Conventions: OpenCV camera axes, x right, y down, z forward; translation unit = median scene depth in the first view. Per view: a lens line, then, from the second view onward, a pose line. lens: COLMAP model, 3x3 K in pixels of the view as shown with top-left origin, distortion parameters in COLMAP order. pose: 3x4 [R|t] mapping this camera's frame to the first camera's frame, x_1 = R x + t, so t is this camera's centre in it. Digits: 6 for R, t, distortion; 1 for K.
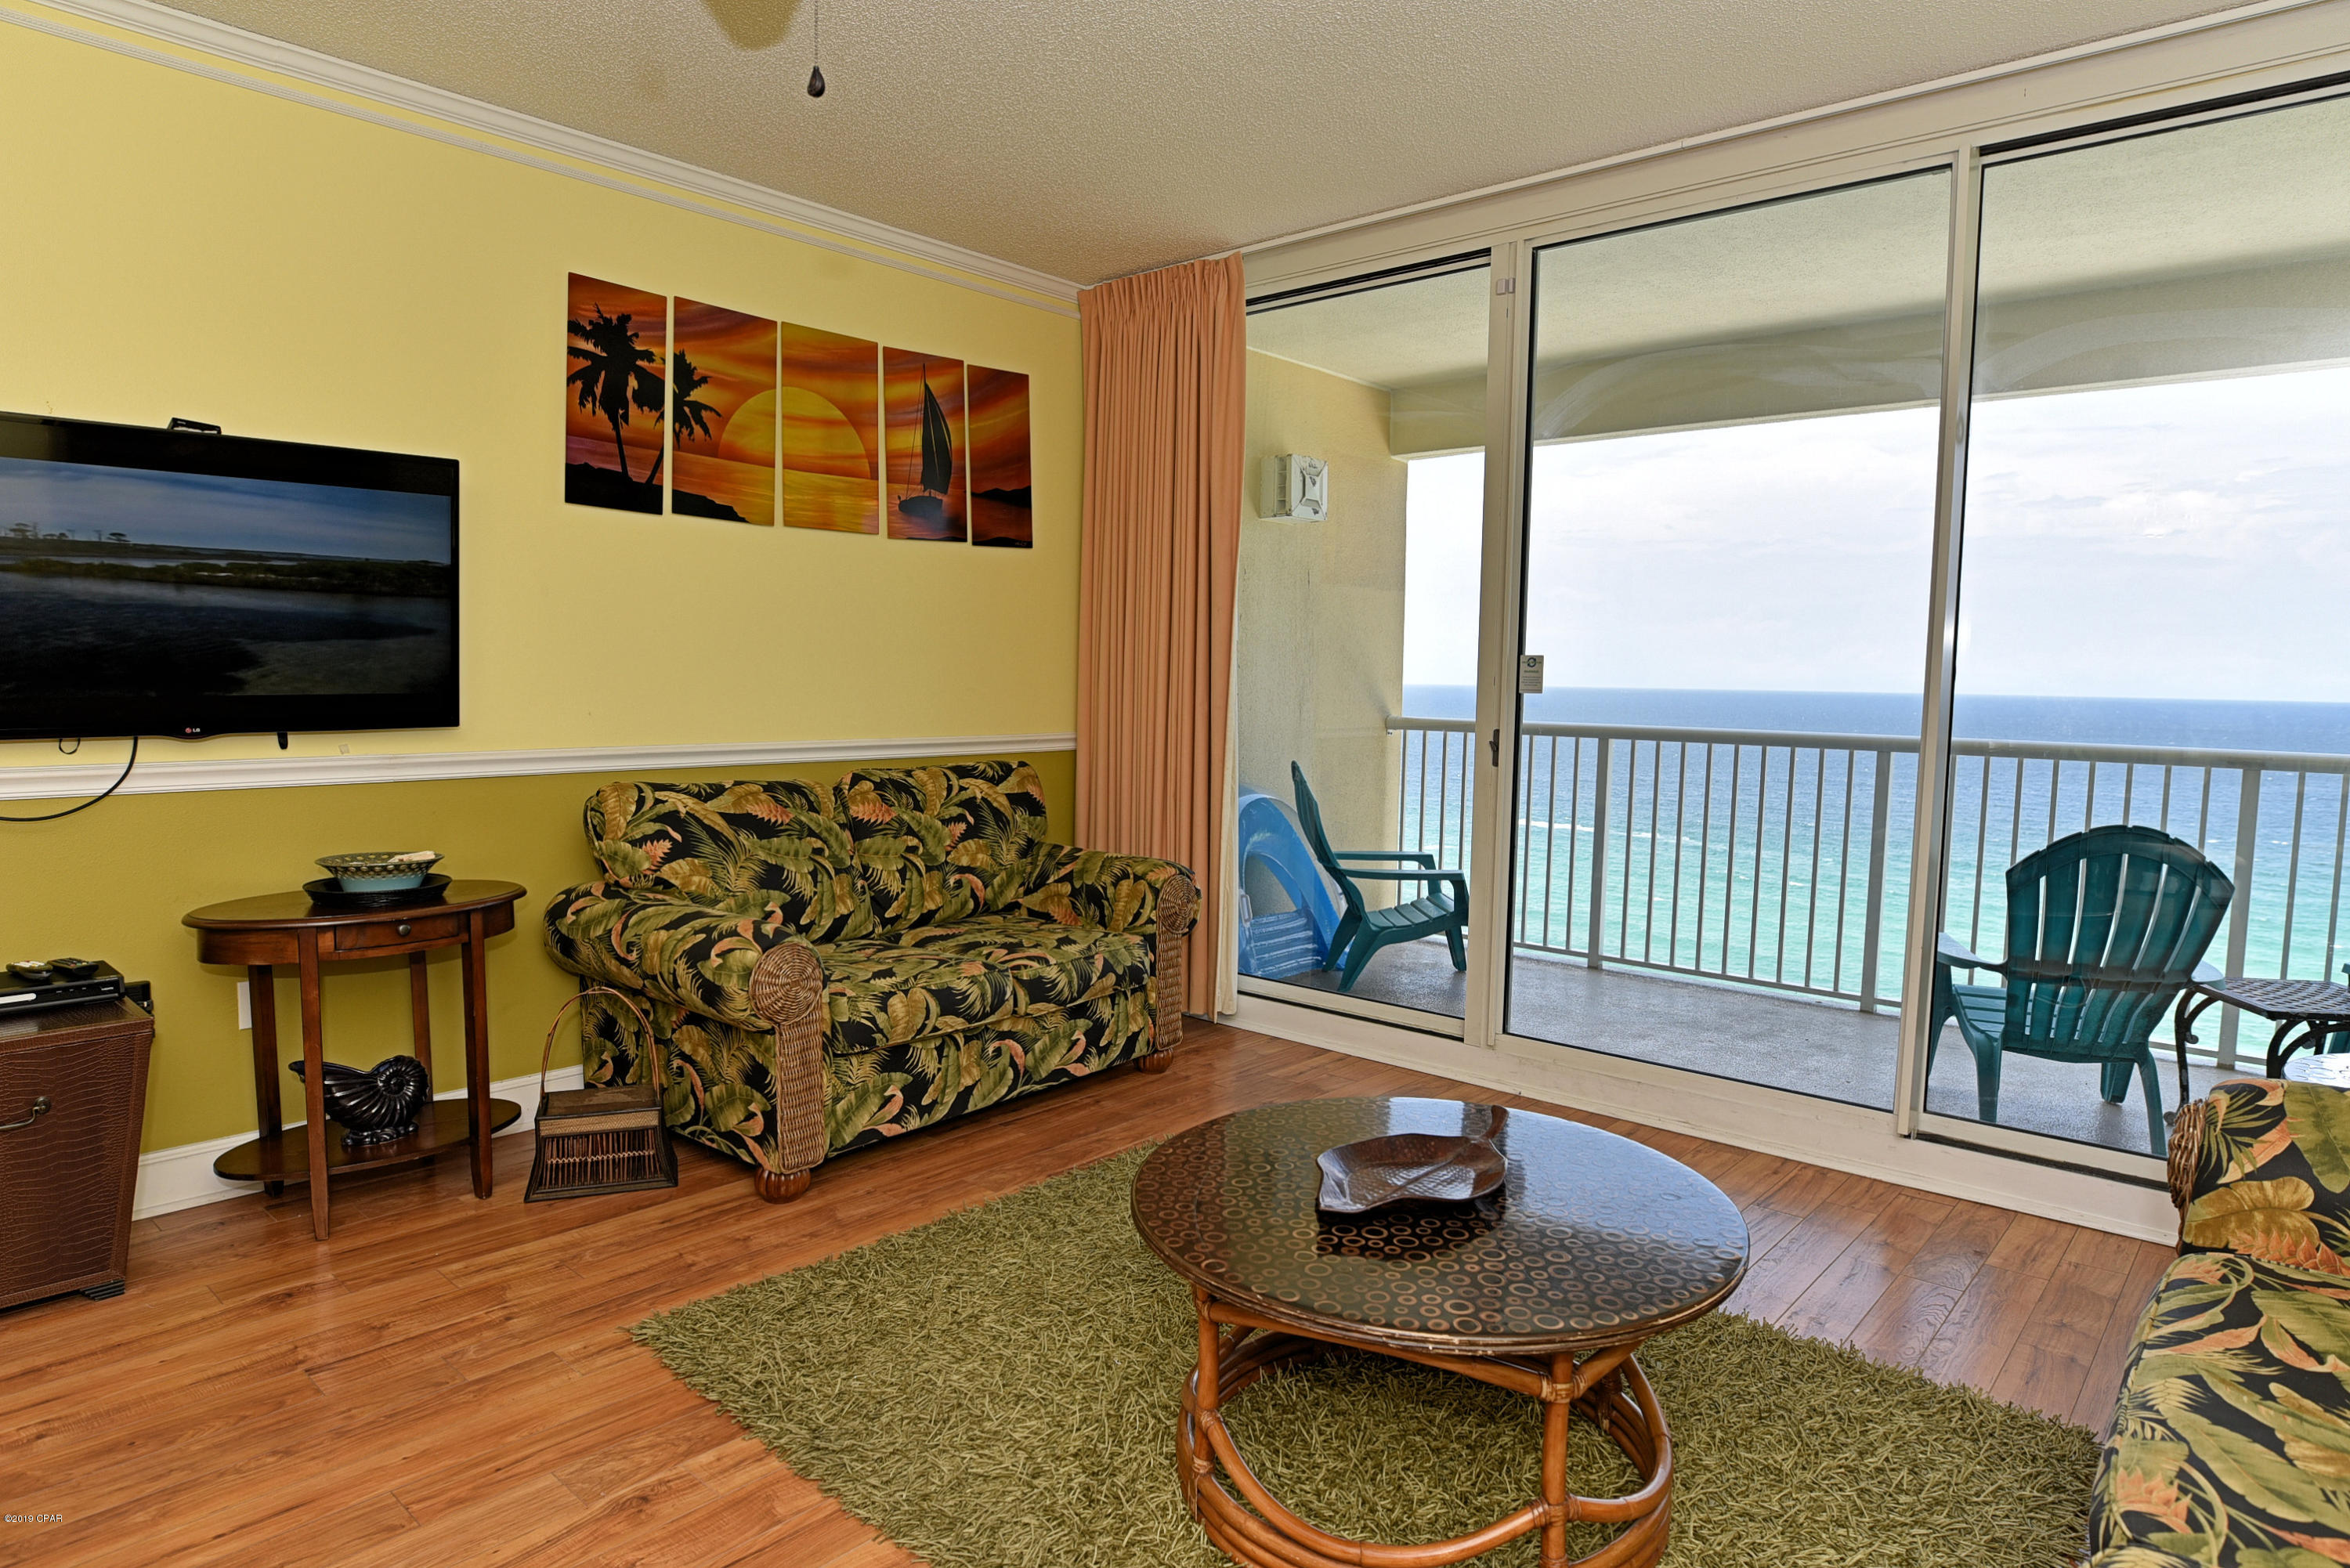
lens RADIAL K [[1357.2, 0, 1193.4], [0, 1357.2, 783.4], [0, 0, 1]] dist [-0.017626, -0.004808]
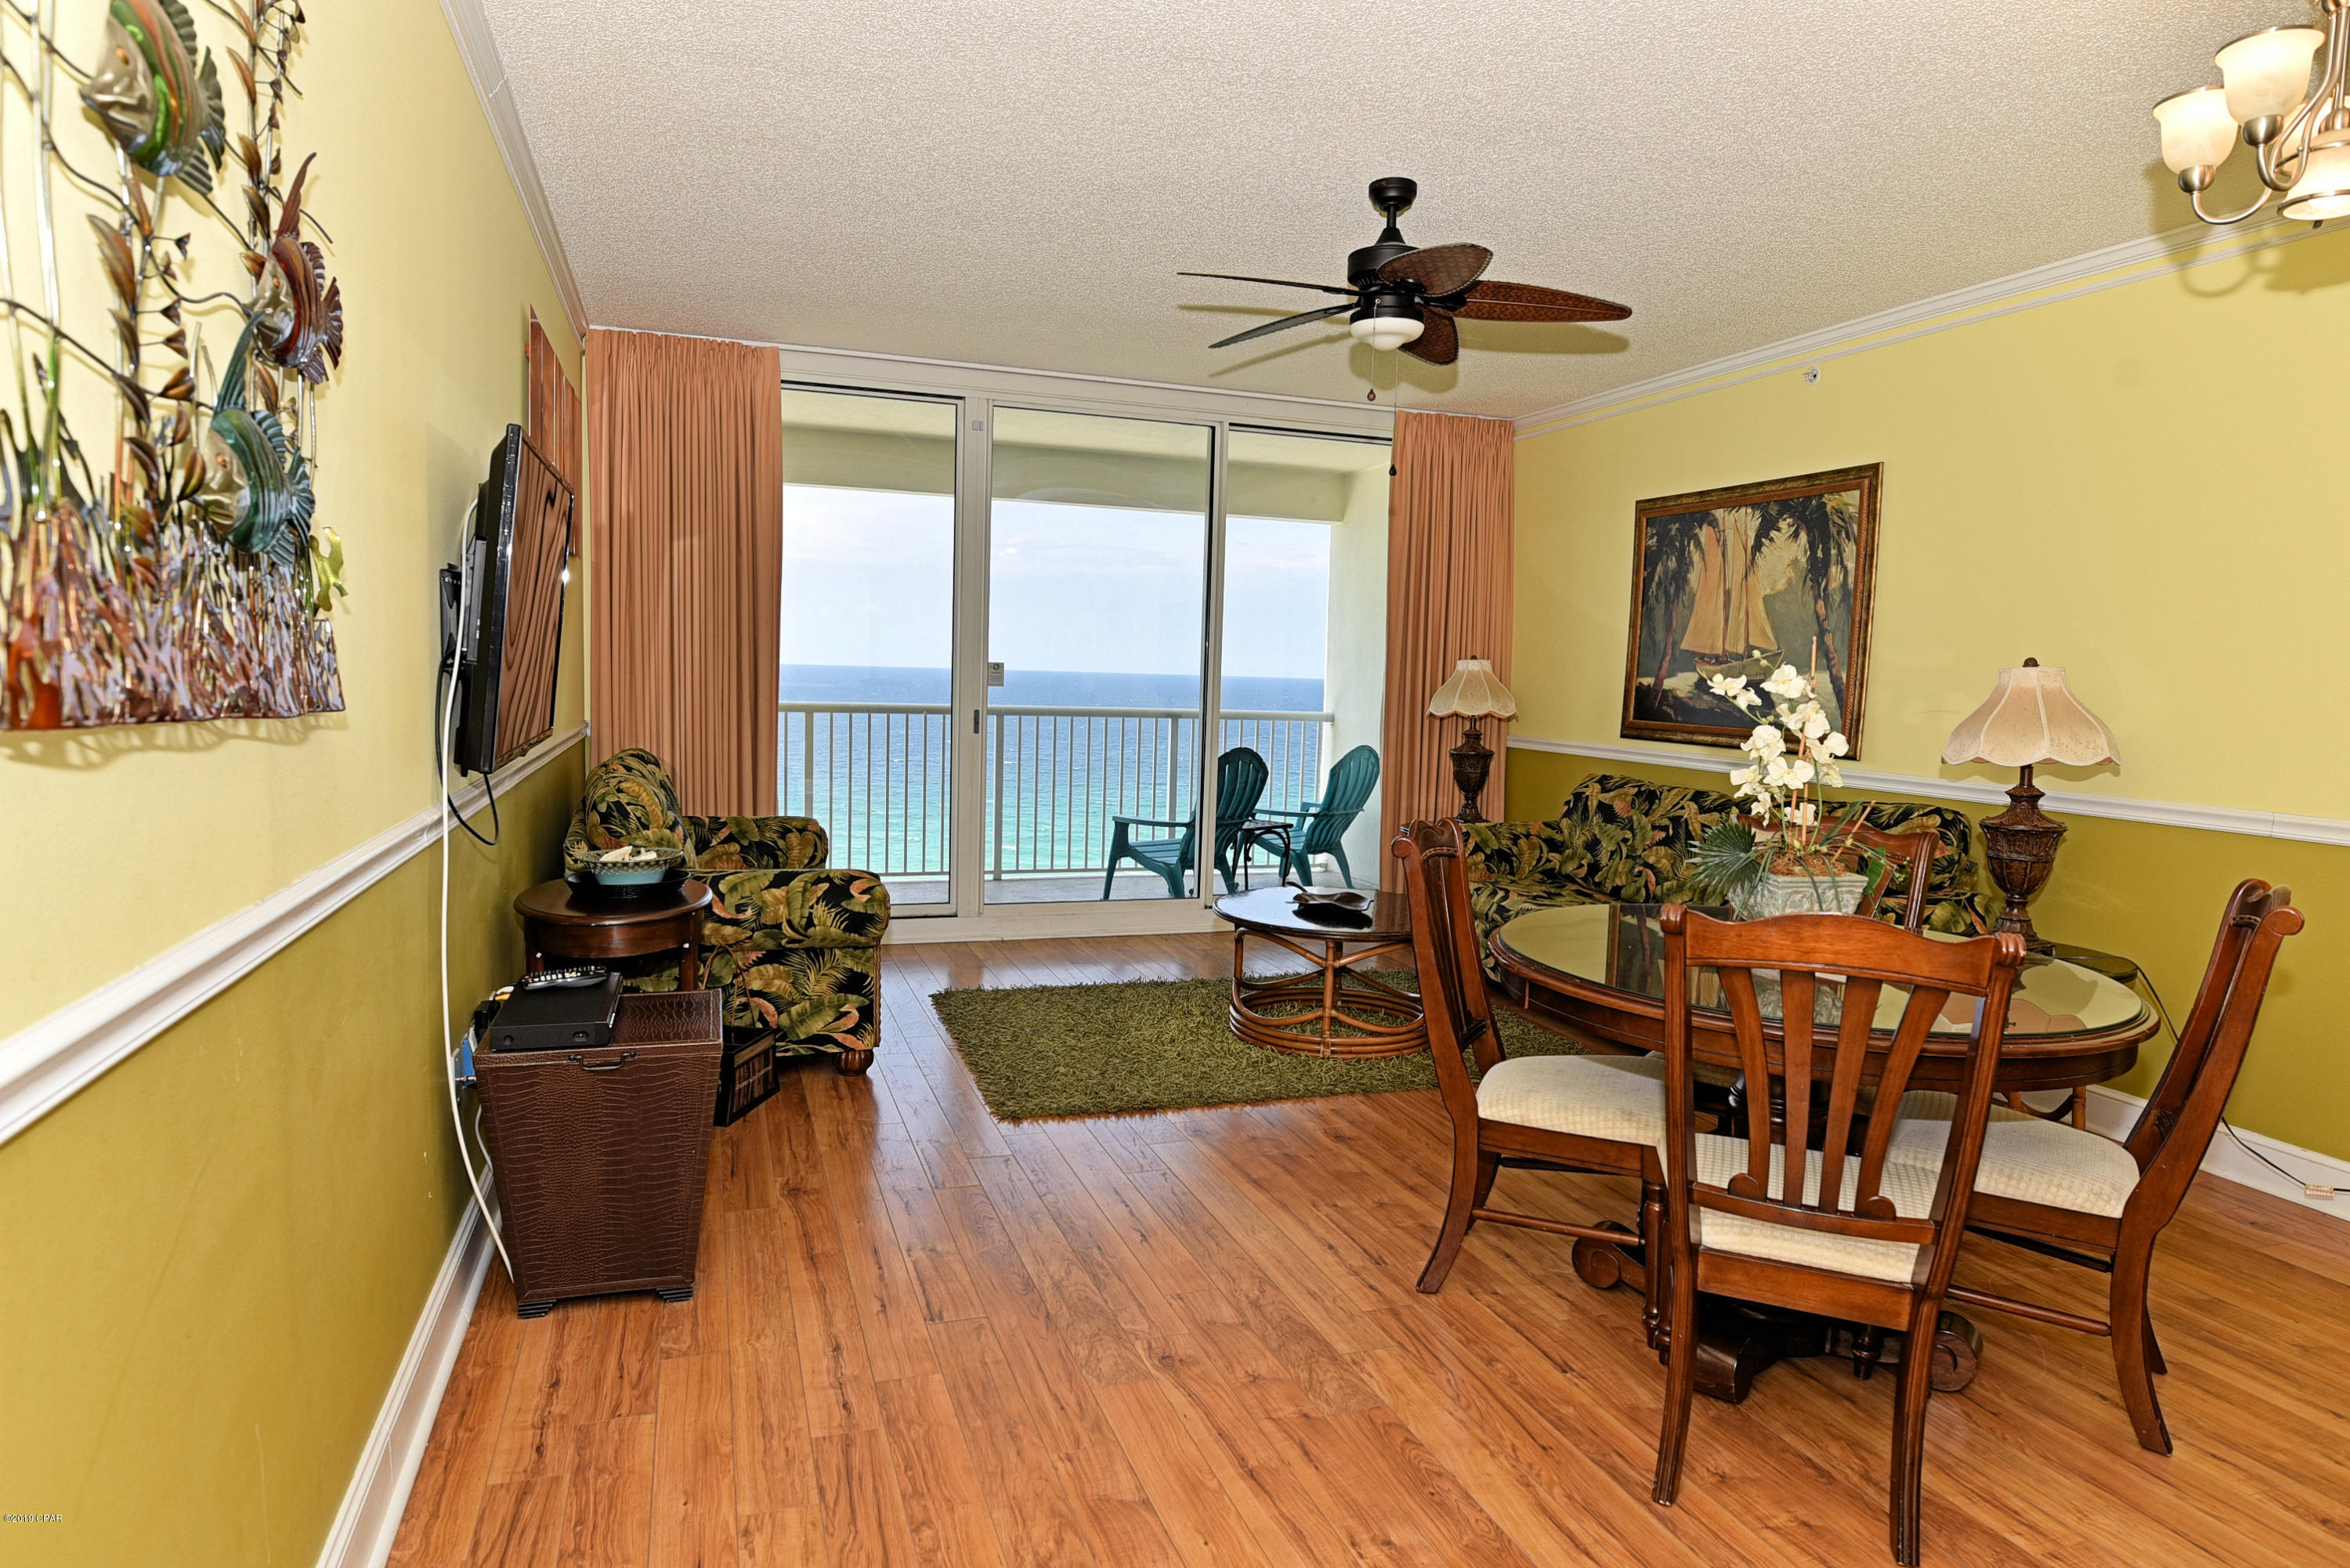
lens RADIAL K [[1357.2, 0, 1183.2], [0, 1357.2, 784.2], [0, 0, 1]] dist [-0.017626, -0.004808]
pose [[0.489242, -0.074730, 0.868940, -1.017383], [0.047503, 0.997127, 0.059009, -0.035411], [-0.870853, 0.012408, 0.491386, 0.035014]]
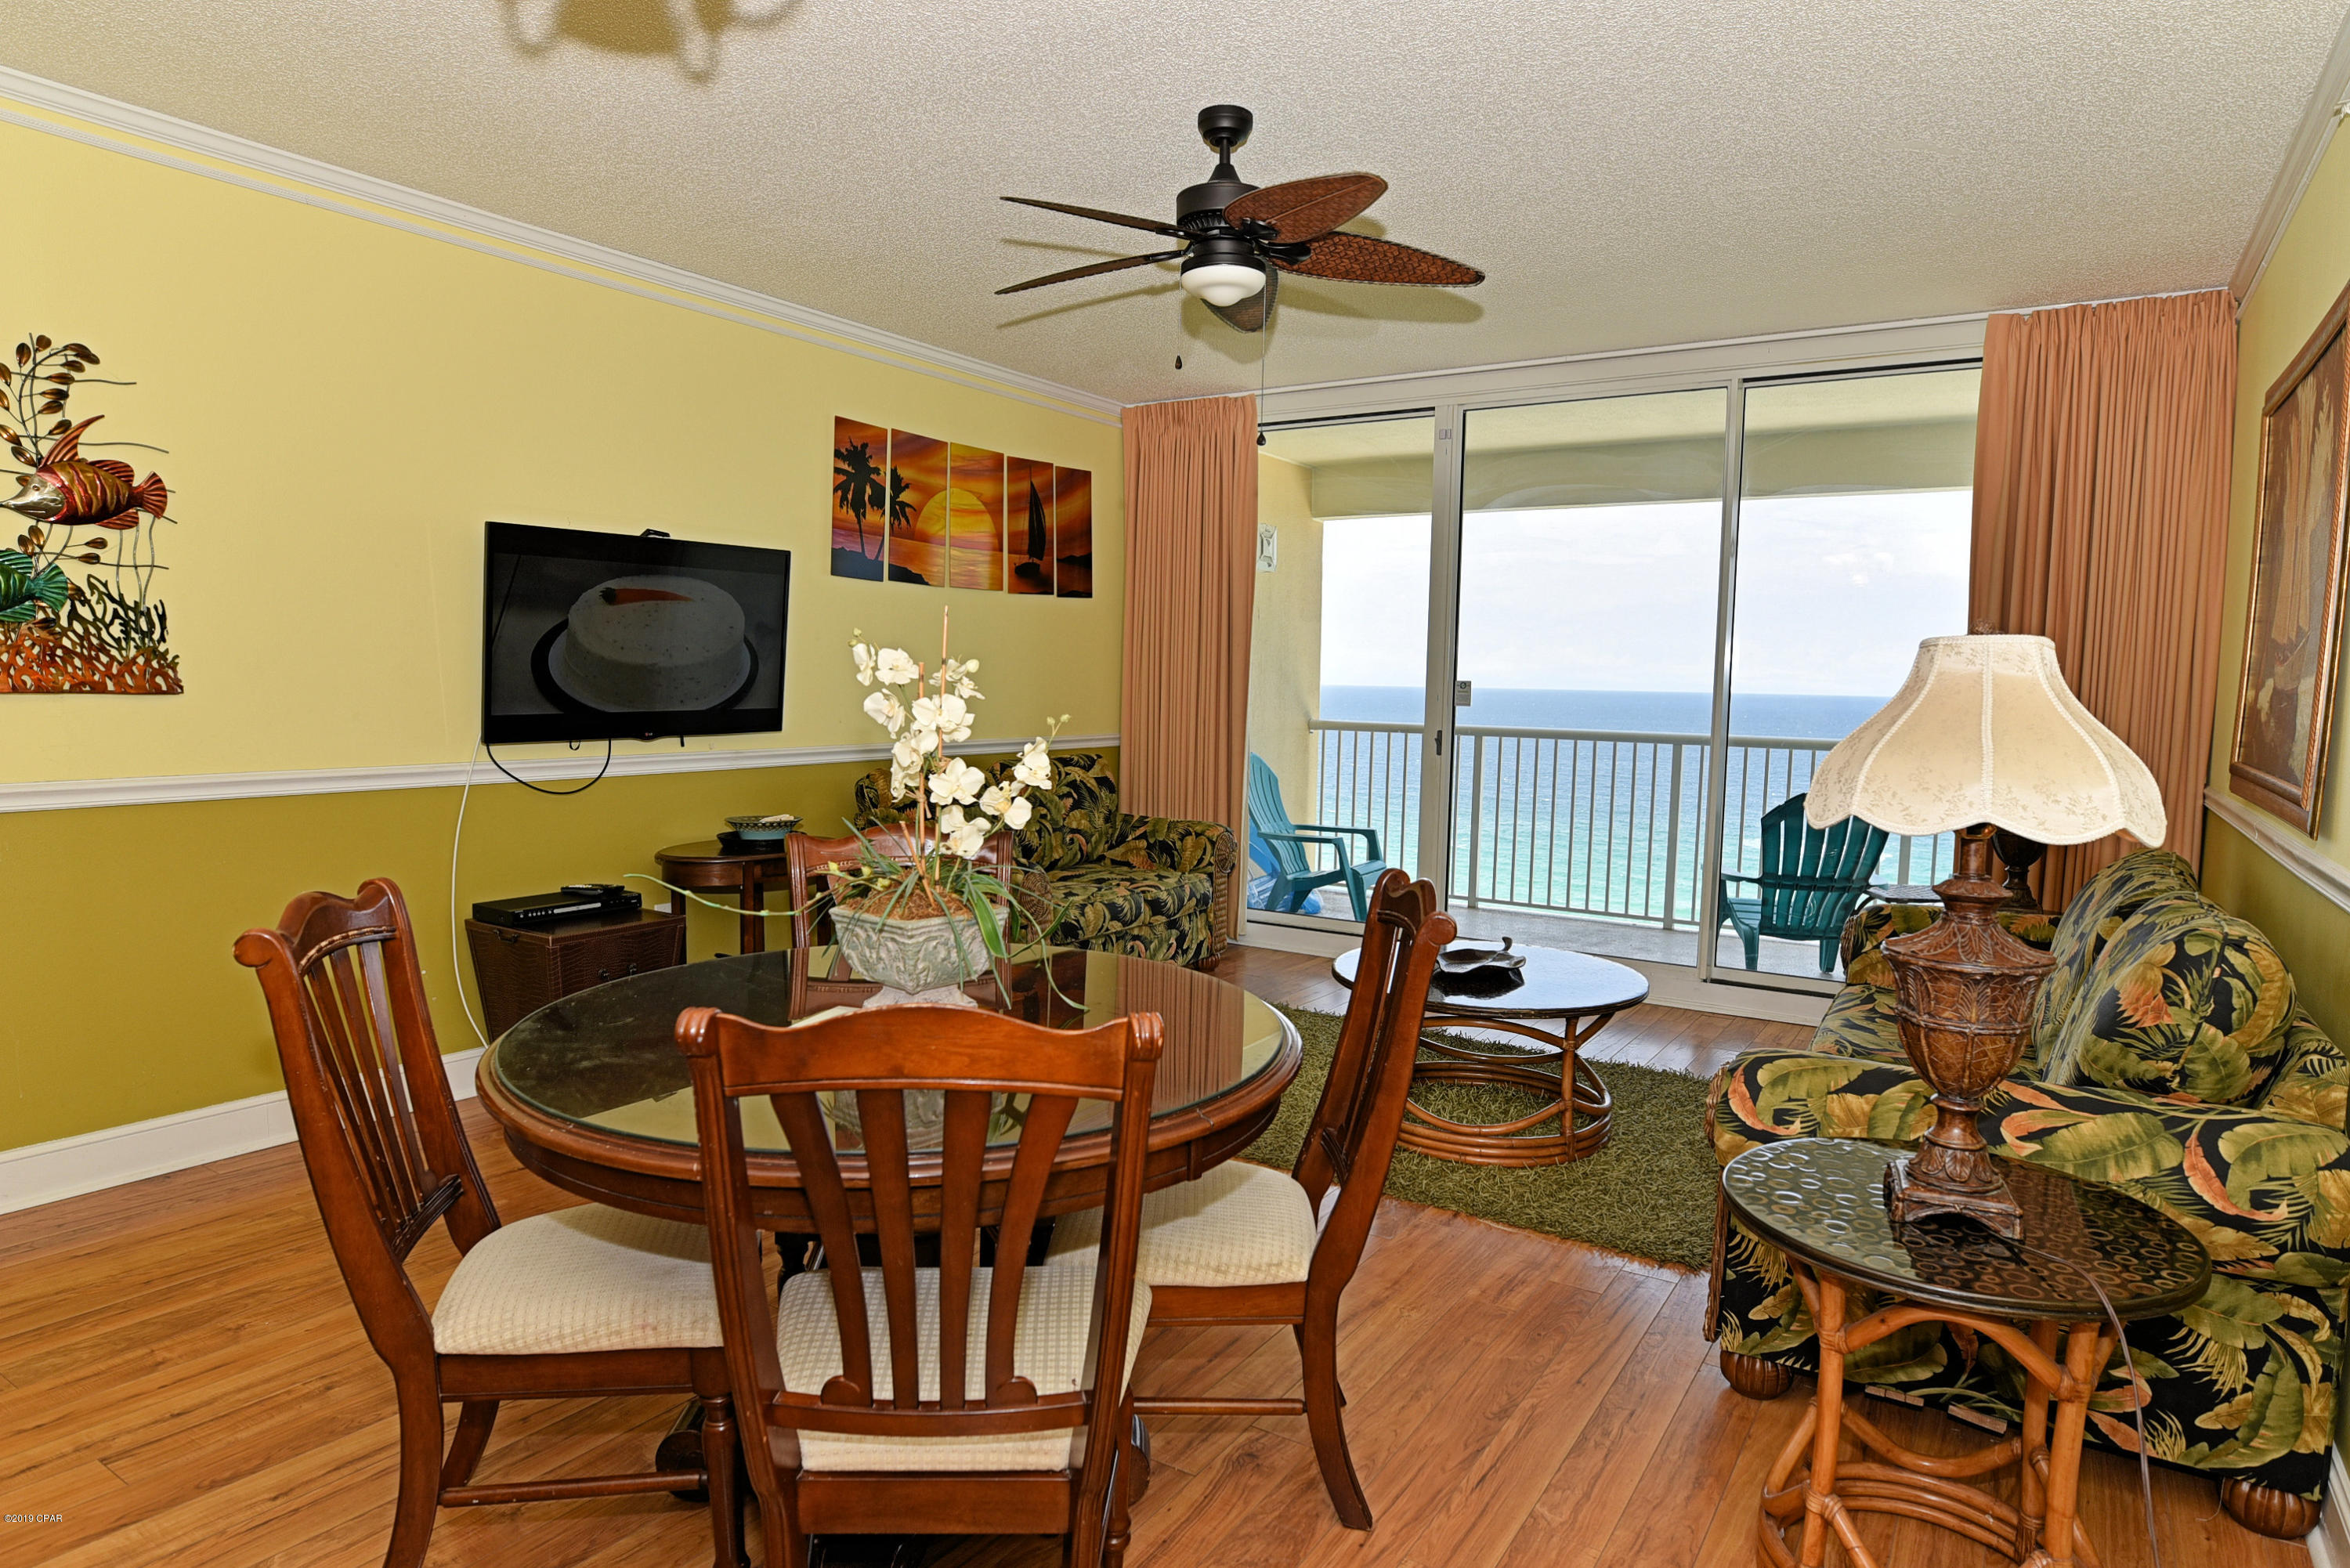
lens RADIAL K [[1357.2, 0, 1195.6], [0, 1357.2, 783.5], [0, 0, 1]] dist [-0.017626, -0.004808]
pose [[0.988577, -0.009552, 0.150416, -0.265263], [0.009476, 0.999954, 0.001219, 0.014193], [-0.150420, 0.000220, 0.988622, -0.429142]]
